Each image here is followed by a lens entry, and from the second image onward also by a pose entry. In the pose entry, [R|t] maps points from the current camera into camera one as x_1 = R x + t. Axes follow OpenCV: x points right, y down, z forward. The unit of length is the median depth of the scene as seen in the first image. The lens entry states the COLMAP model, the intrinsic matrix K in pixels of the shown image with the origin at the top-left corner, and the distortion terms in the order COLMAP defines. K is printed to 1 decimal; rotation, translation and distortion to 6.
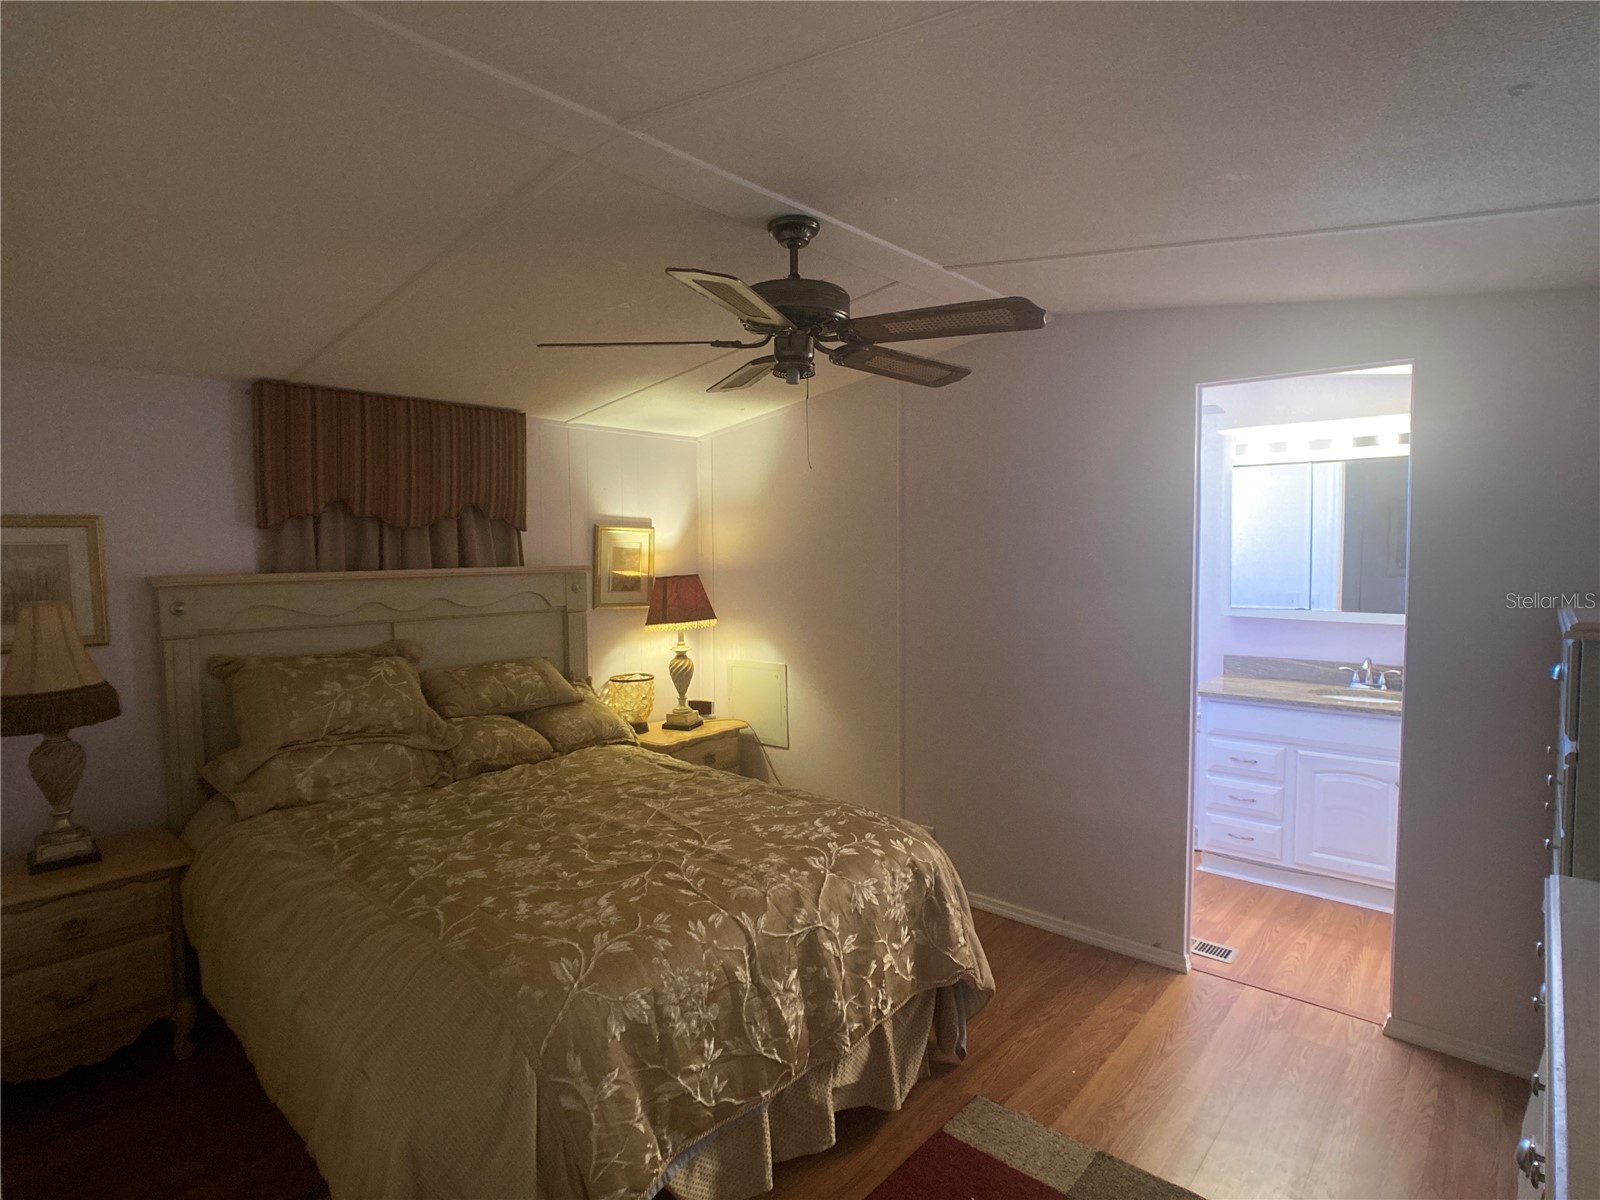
lens RADIAL K [[841.3, 0, 786.9], [0, 841.3, 603.4], [0, 0, 1]] dist [-0.034734, 0.013409]
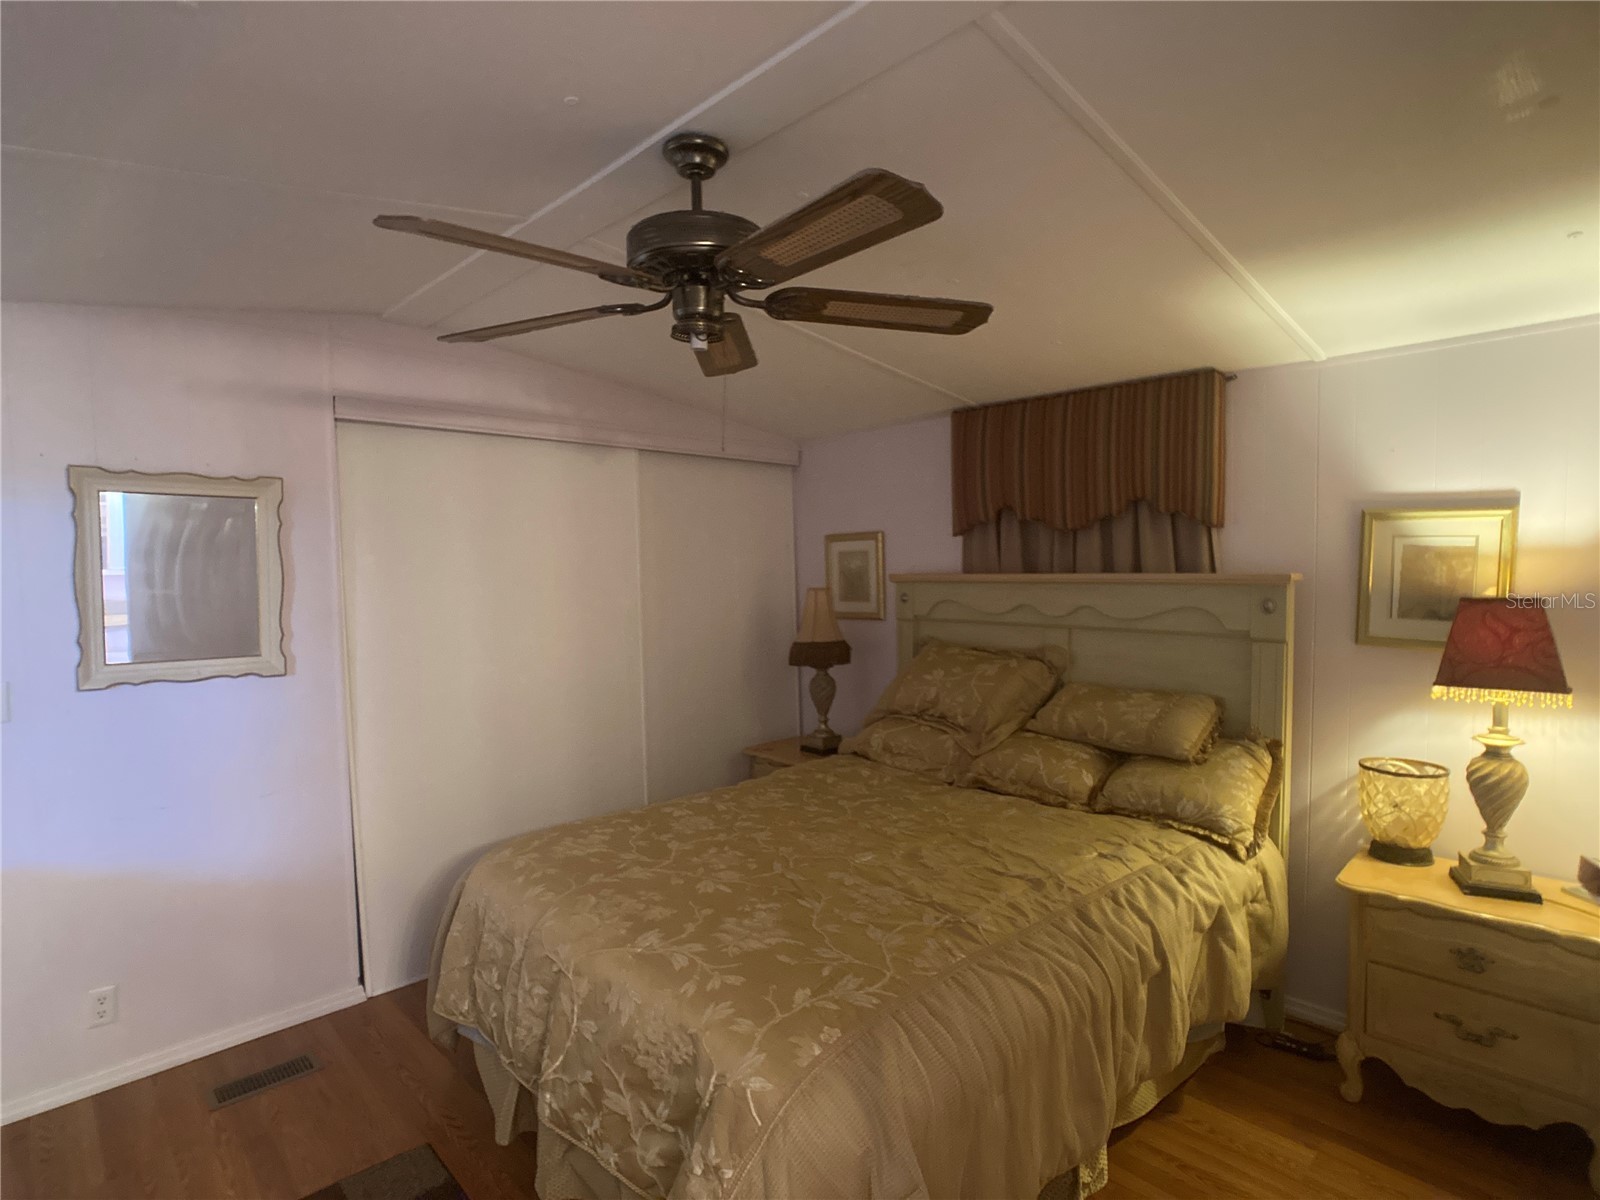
lens RADIAL K [[841.3, 0, 786.9], [0, 841.3, 603.4], [0, 0, 1]] dist [-0.034734, 0.013409]
pose [[-0.097186, 0.055020, -0.993744, 0.491469], [-0.053279, 0.996751, 0.060397, -0.044225], [0.993839, 0.058815, -0.093939, 0.722435]]
